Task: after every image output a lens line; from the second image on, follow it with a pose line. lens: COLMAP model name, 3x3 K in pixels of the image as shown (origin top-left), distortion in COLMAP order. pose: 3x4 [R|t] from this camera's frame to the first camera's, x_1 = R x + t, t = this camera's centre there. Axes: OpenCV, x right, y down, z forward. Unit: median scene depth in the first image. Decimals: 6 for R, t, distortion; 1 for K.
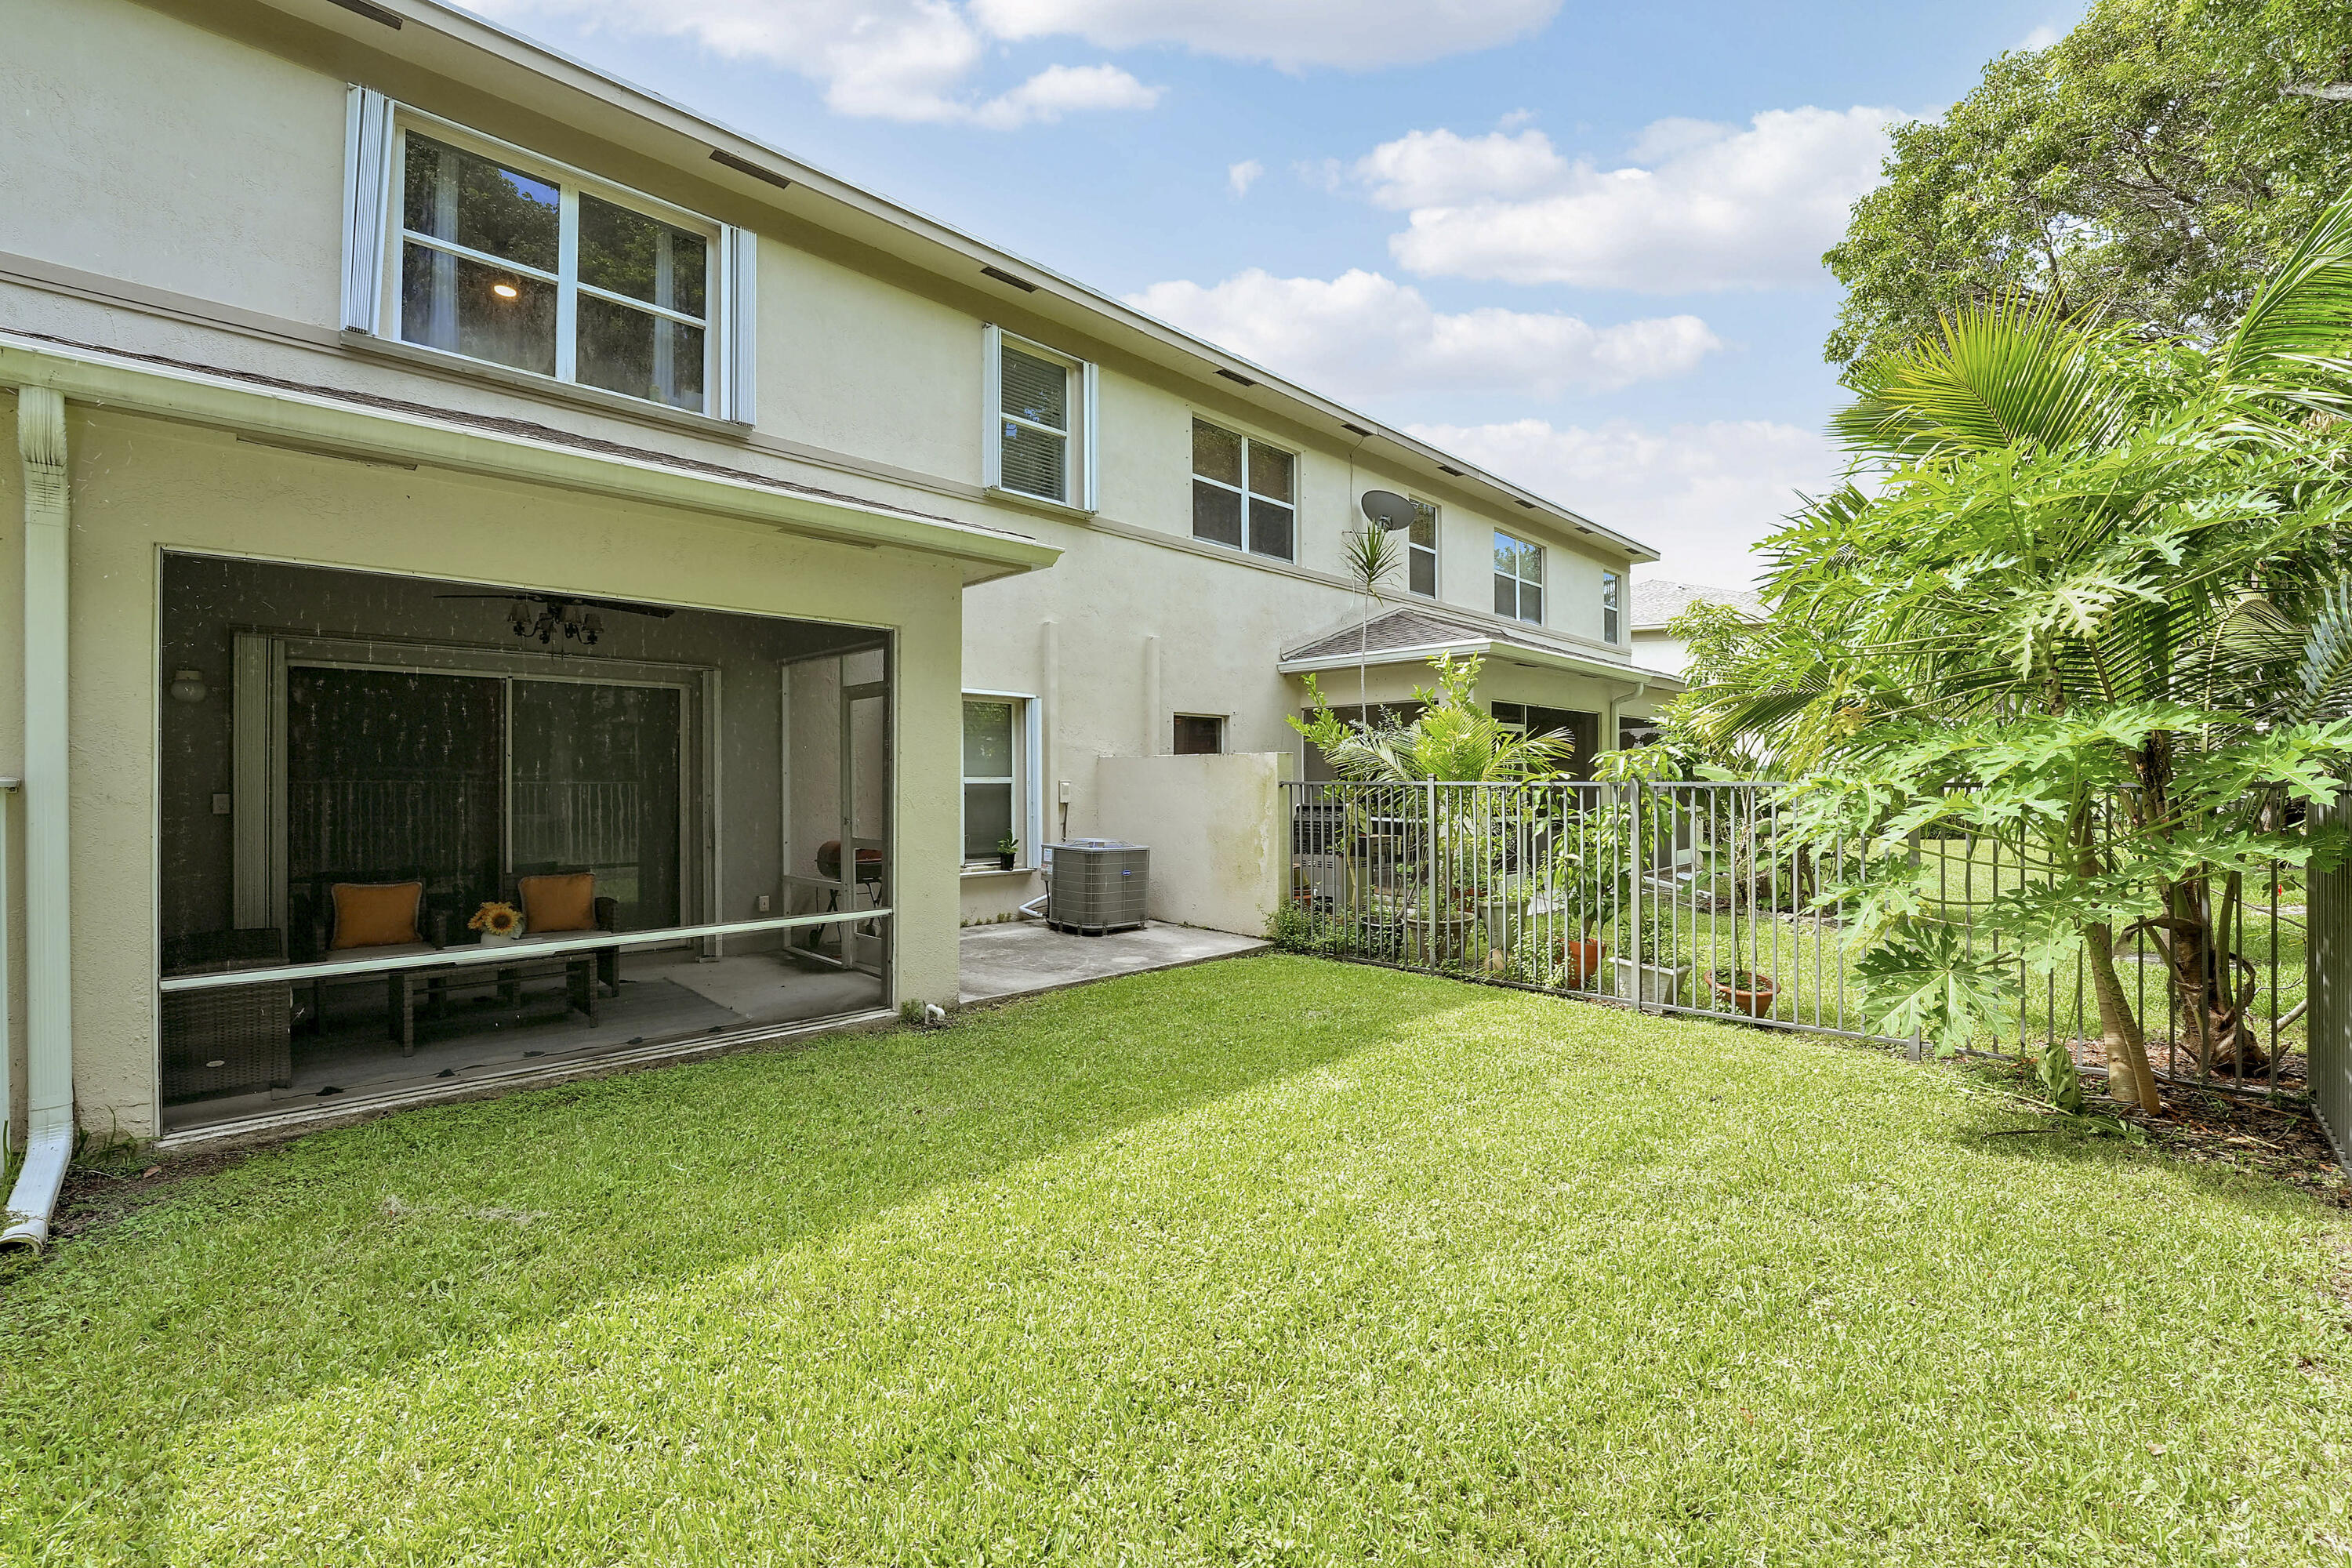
lens RADIAL K [[979.7, 0, 1169.6], [0, 979.7, 783.0], [0, 0, 1]] dist [-0.021114, 0.000026]
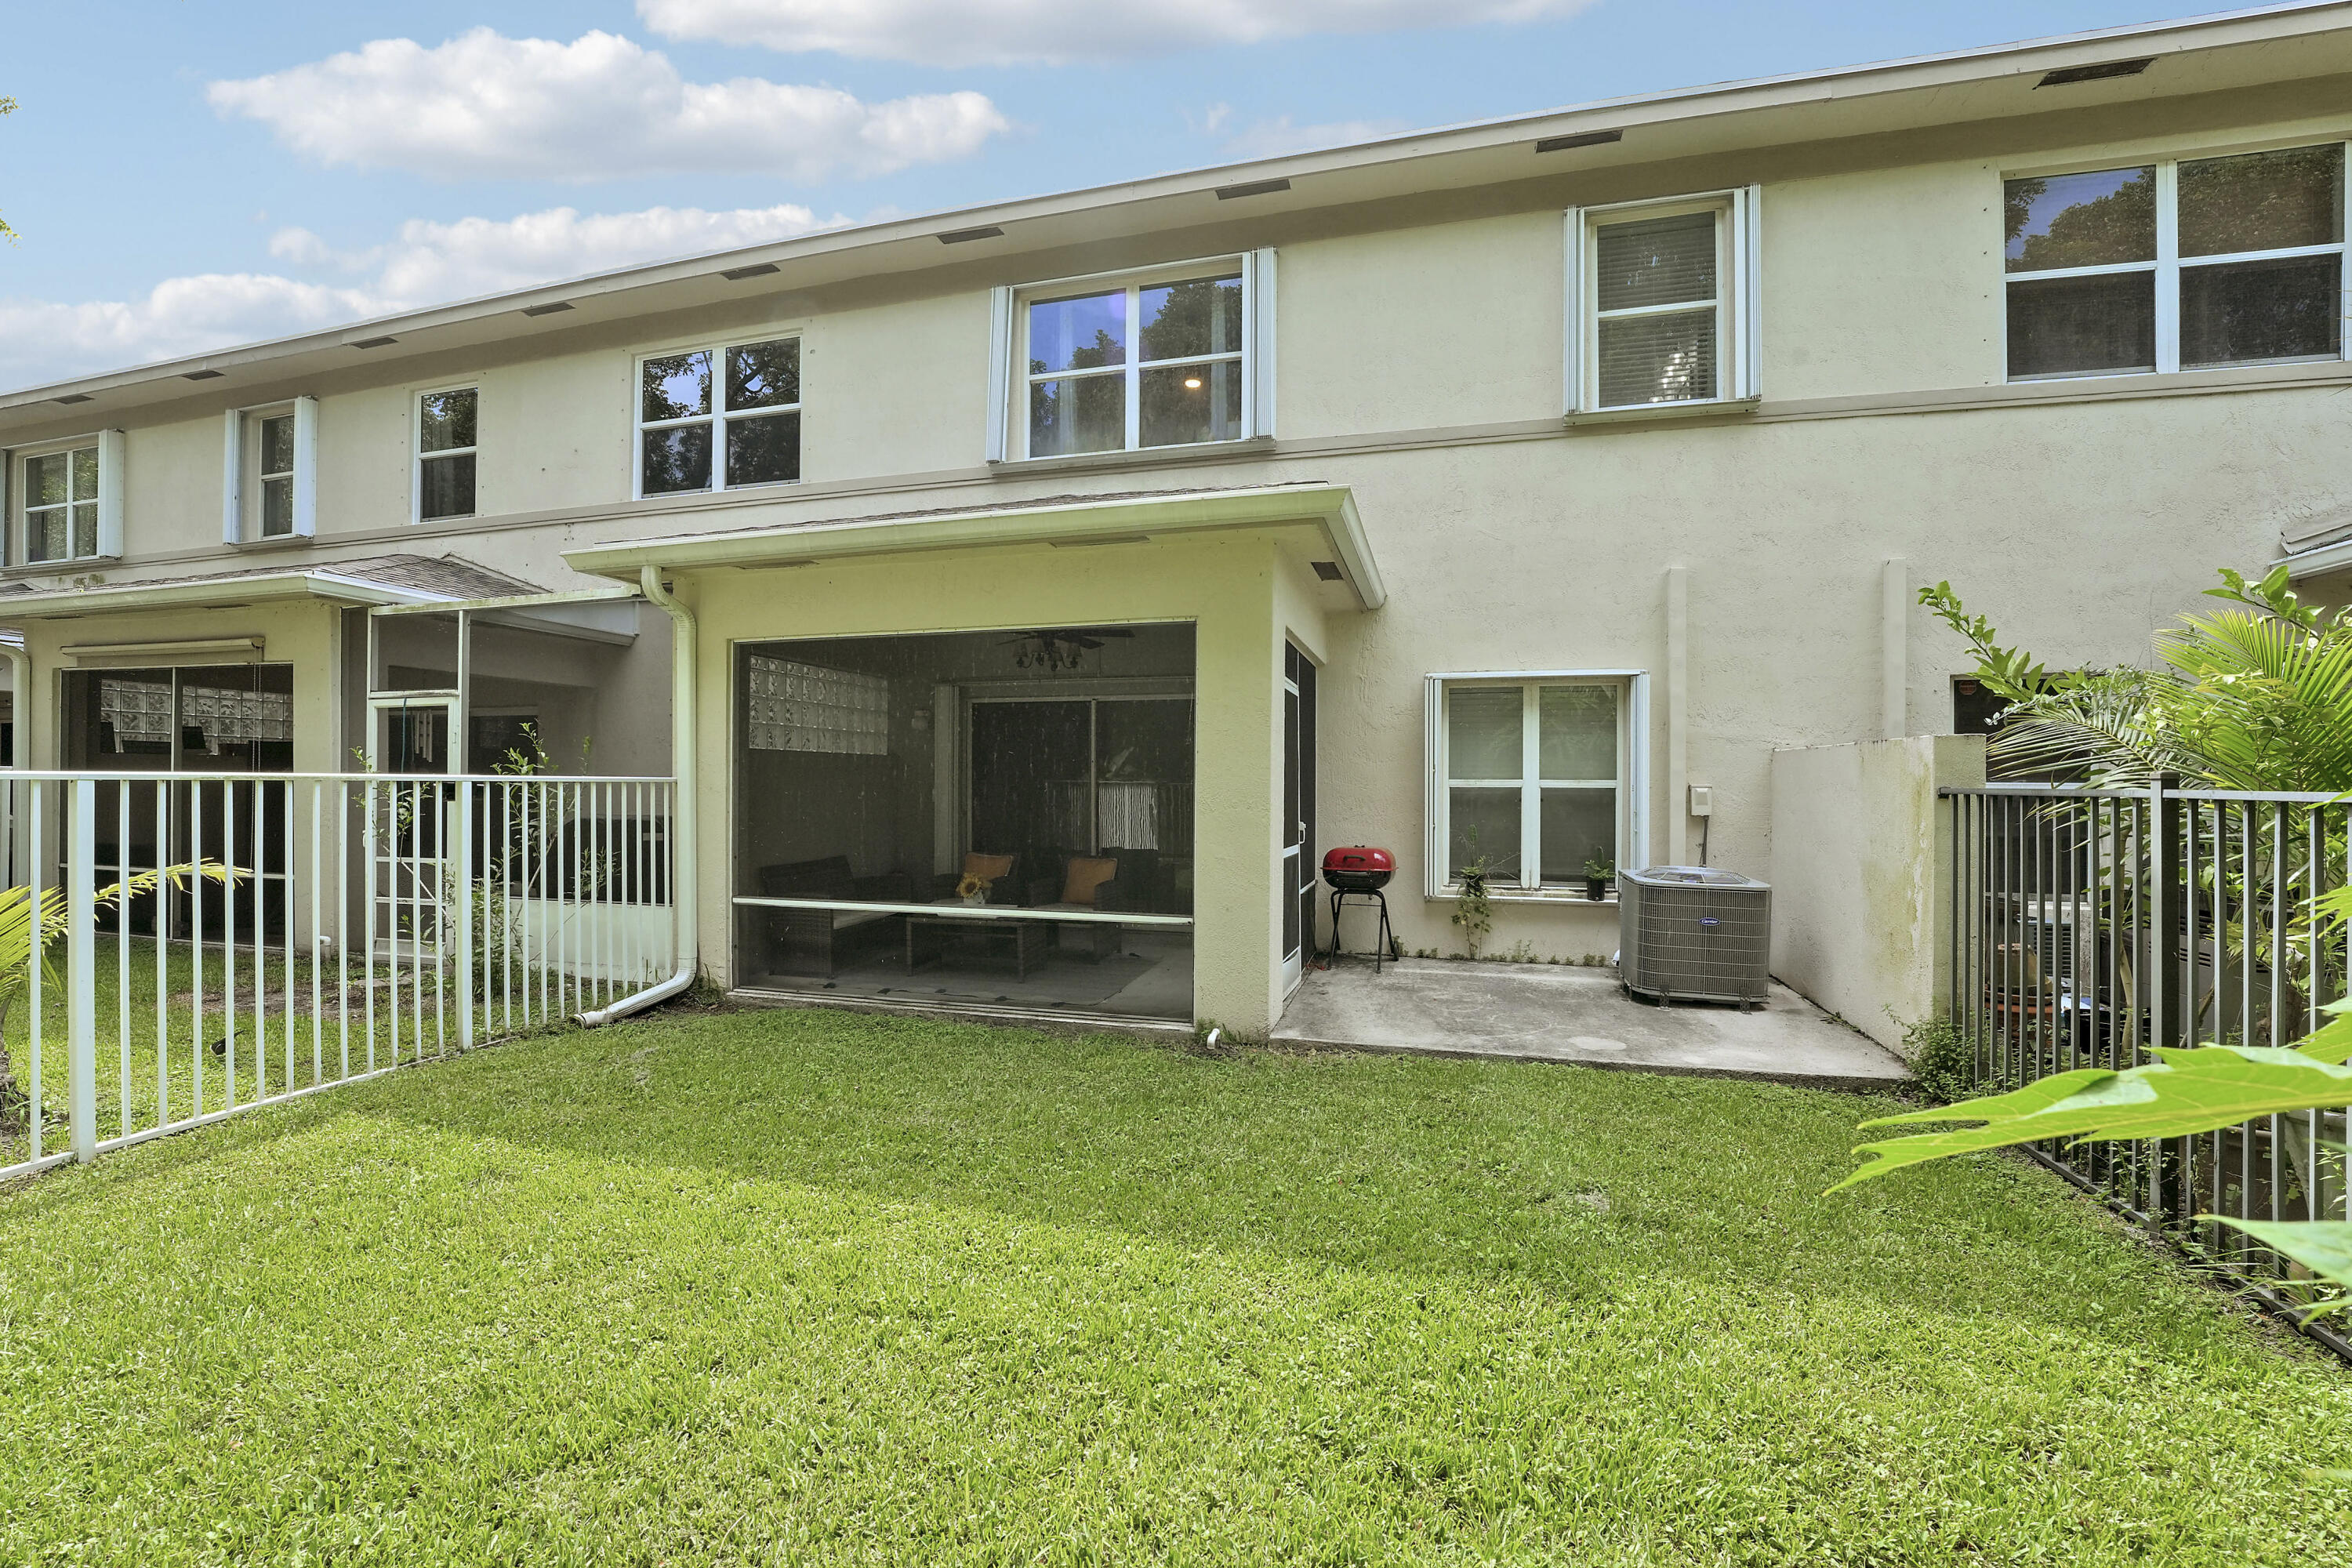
lens RADIAL K [[979.7, 0, 1174.2], [0, 979.7, 781.0], [0, 0, 1]] dist [-0.021114, 0.000026]
pose [[0.499125, 0.002711, -0.866526, 0.376510], [-0.008599, 0.999961, -0.001825, -0.001084], [0.866487, 0.008363, 0.499129, 0.366224]]
